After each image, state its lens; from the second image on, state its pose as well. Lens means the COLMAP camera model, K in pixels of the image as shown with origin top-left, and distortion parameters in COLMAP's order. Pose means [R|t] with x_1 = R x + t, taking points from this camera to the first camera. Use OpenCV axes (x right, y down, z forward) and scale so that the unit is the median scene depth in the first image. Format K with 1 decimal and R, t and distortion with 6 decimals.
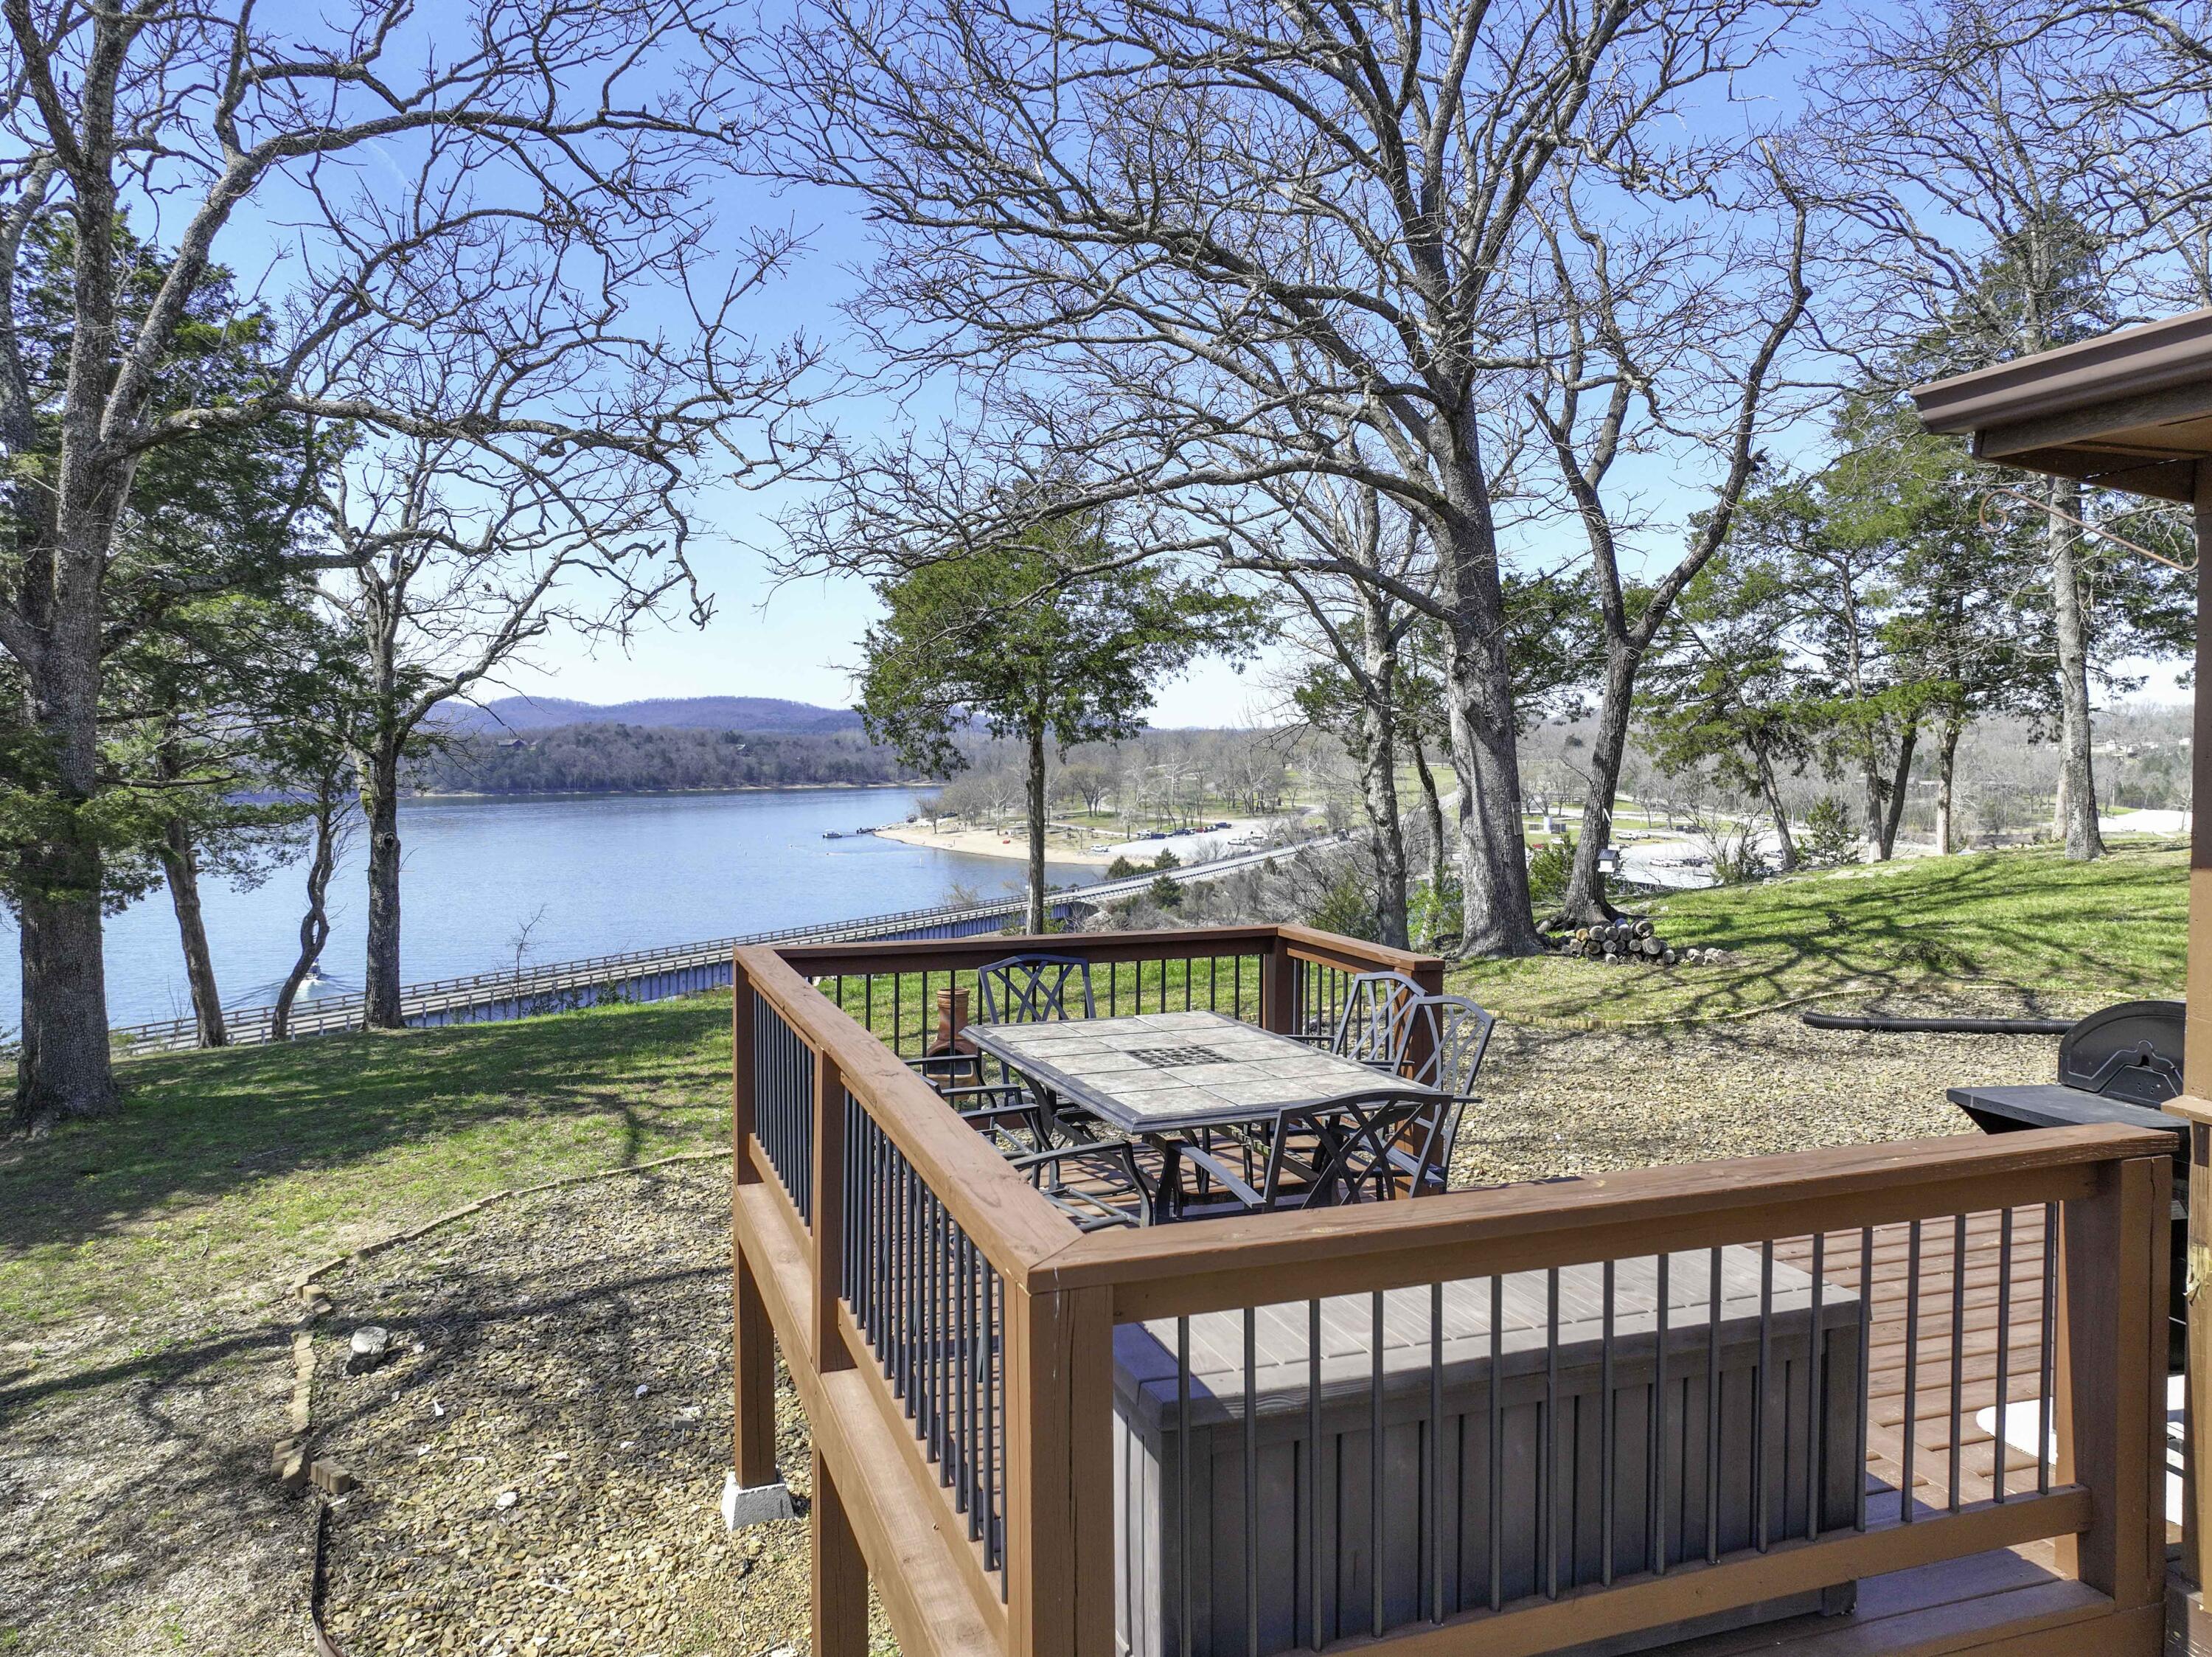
lens RADIAL K [[1576.9, 0, 1106.0], [0, 1576.9, 828.5], [0, 0, 1]] dist [0.007825, 0.008613]
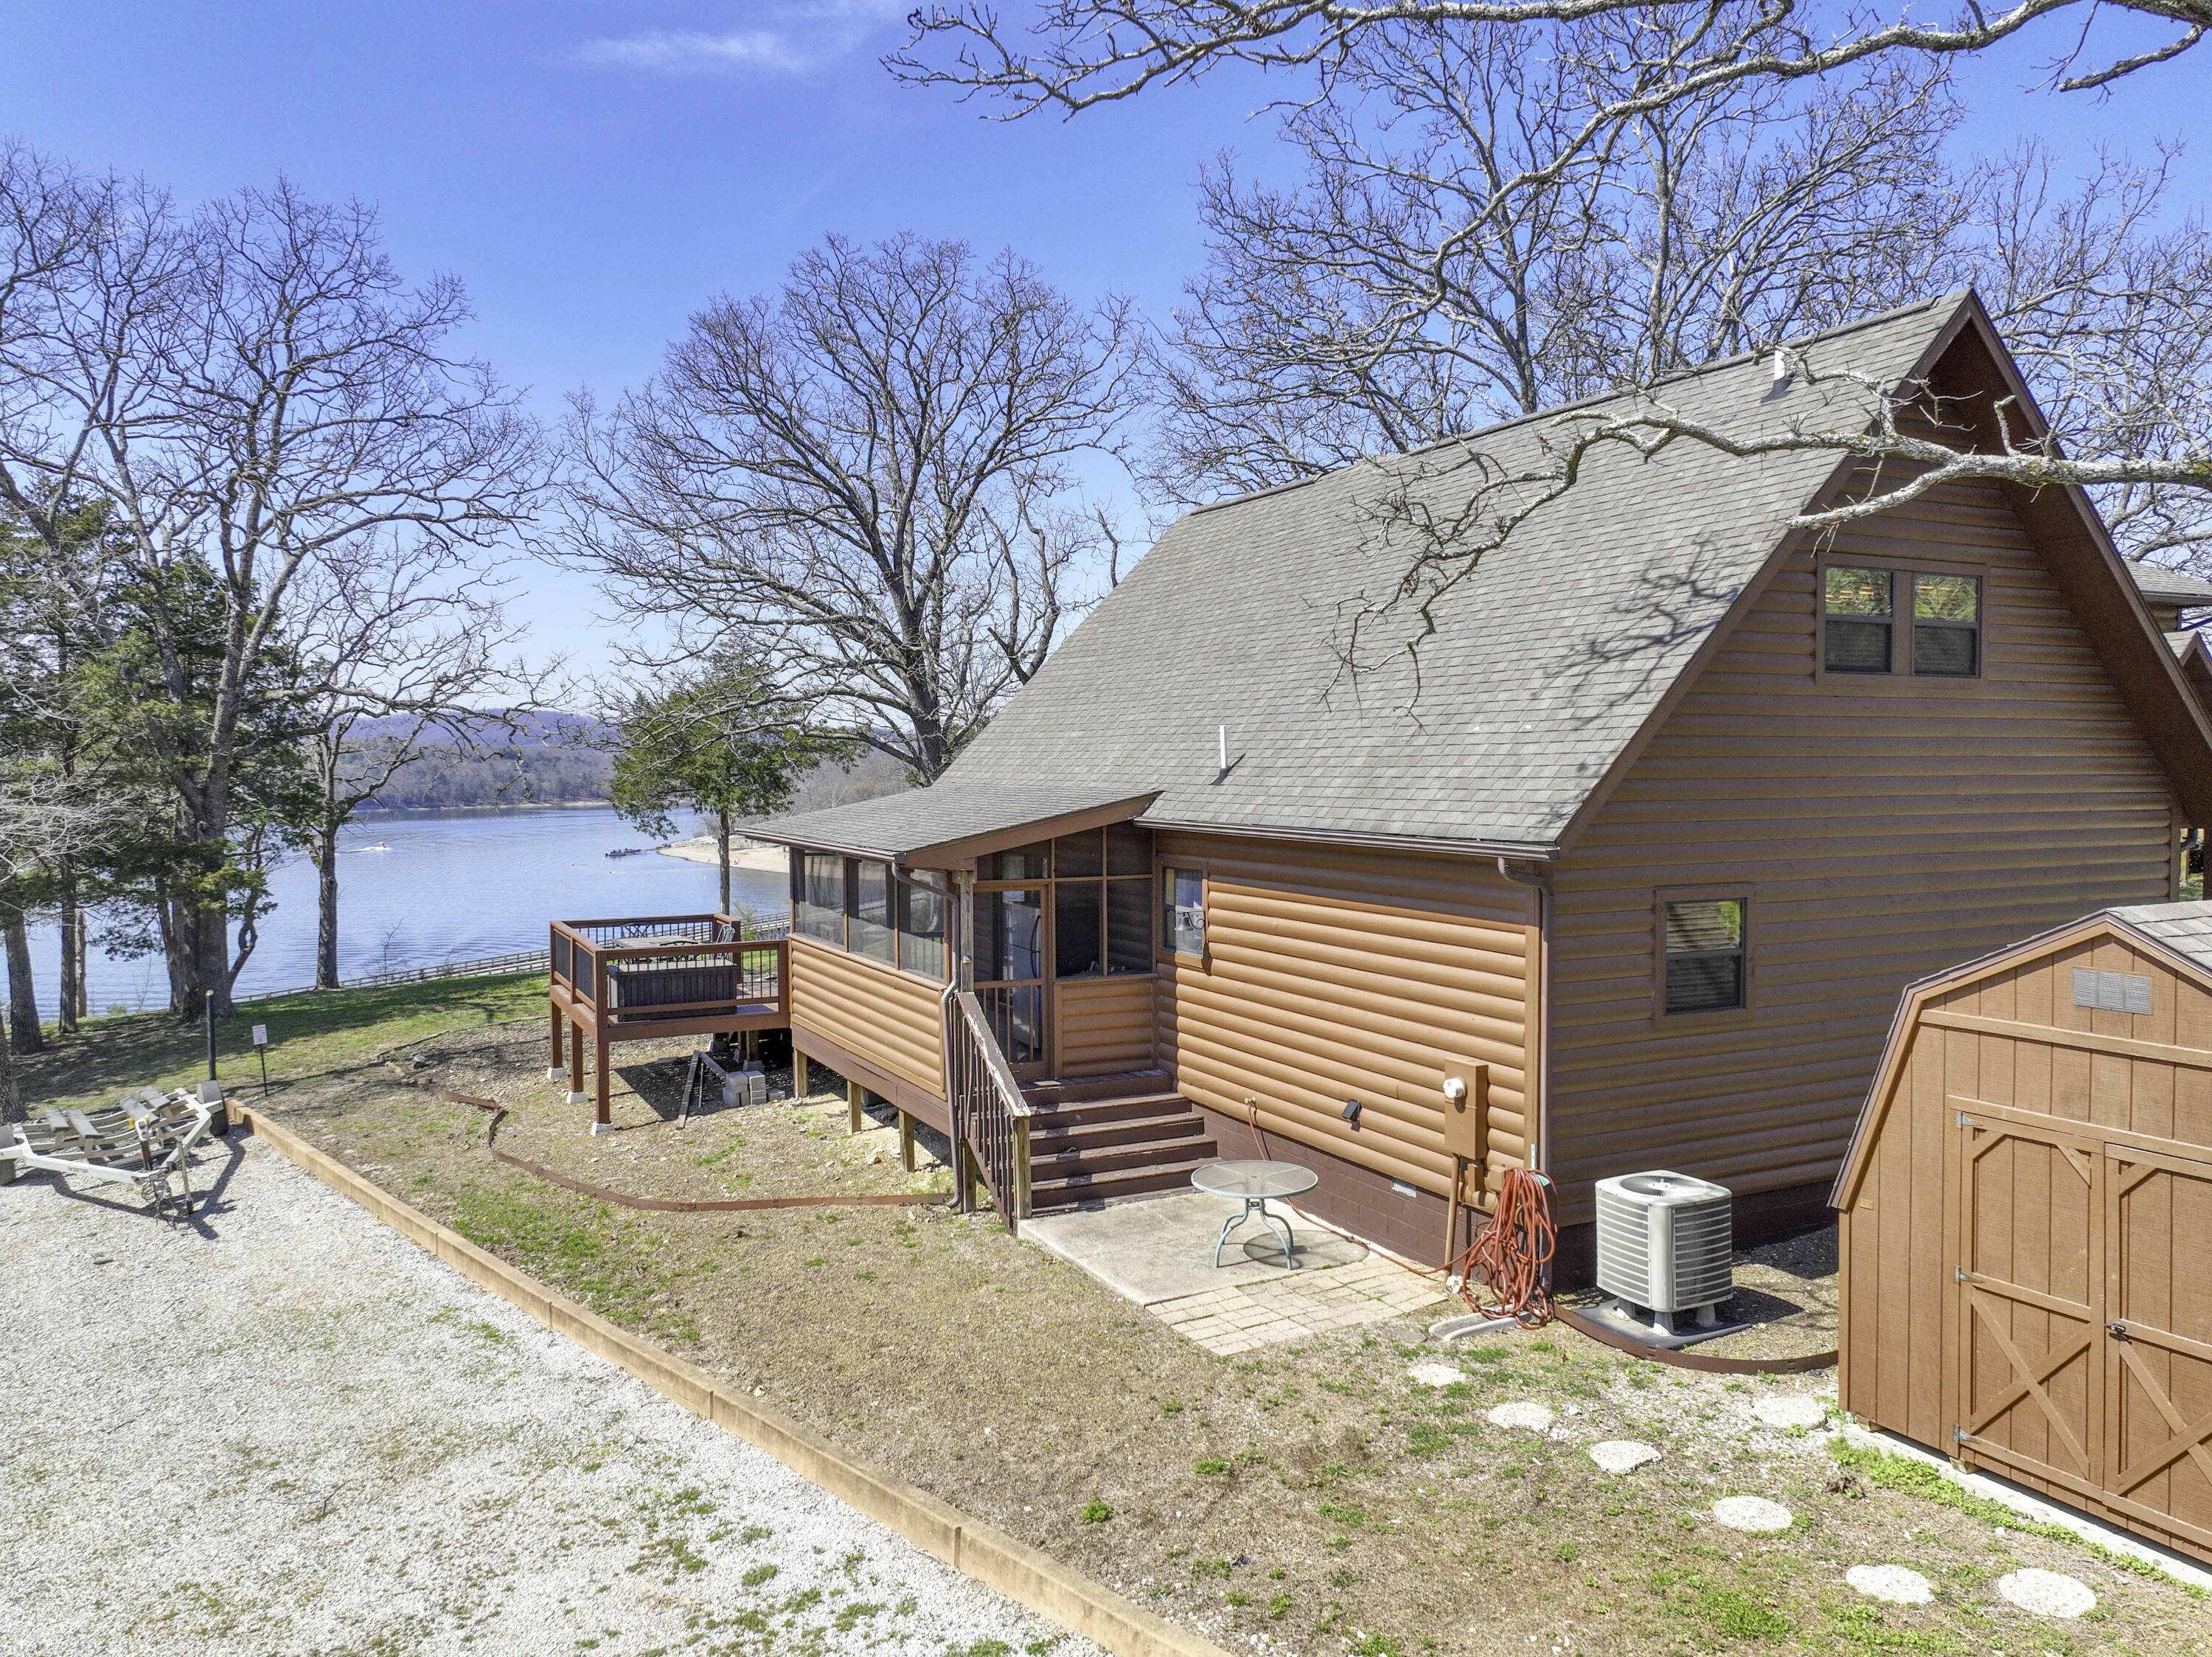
lens RADIAL K [[1576.9, 0, 1106.0], [0, 1576.9, 828.5], [0, 0, 1]] dist [0.007825, 0.008613]
pose [[0.991718, -0.006983, 0.128246, 0.171852], [0.008097, 0.999934, -0.008170, -0.029659], [-0.128180, 0.009140, 0.991709, -0.840778]]
